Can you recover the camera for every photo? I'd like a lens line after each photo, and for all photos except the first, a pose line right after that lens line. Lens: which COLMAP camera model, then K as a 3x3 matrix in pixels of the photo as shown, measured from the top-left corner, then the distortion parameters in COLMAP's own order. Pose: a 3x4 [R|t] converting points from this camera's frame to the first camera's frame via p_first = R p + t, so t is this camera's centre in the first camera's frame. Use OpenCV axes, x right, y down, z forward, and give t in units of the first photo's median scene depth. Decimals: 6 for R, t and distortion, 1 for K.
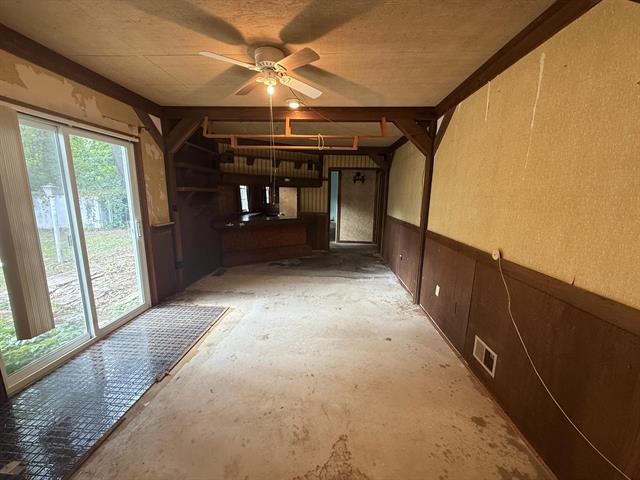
lens RADIAL K [[255.5, 0, 318.5], [0, 255.5, 240.5], [0, 0, 1]] dist [-0.001744, -0.000581]
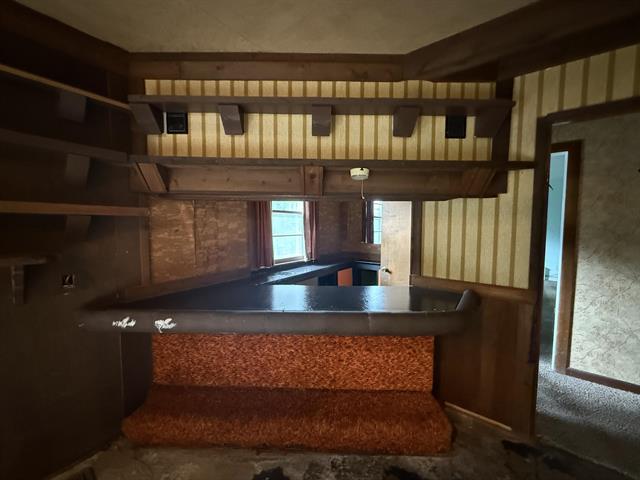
lens RADIAL K [[255.5, 0, 321.9], [0, 255.5, 238.9], [0, 0, 1]] dist [-0.001744, -0.000581]
pose [[0.820979, 0.023238, -0.570486, 0.022915], [-0.093889, 0.991064, -0.094745, -0.292277], [0.563187, 0.131346, 0.815824, 1.667100]]
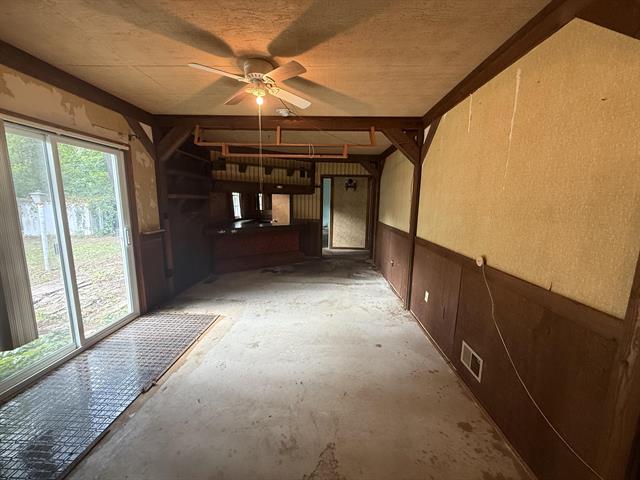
lens RADIAL K [[255.5, 0, 318.7], [0, 255.5, 240.4], [0, 0, 1]] dist [-0.001744, -0.000581]
pose [[0.999751, -0.003739, 0.022017, 0.018686], [0.004265, 0.999705, -0.023903, -0.004222], [-0.021921, 0.023991, 0.999472, -0.009413]]
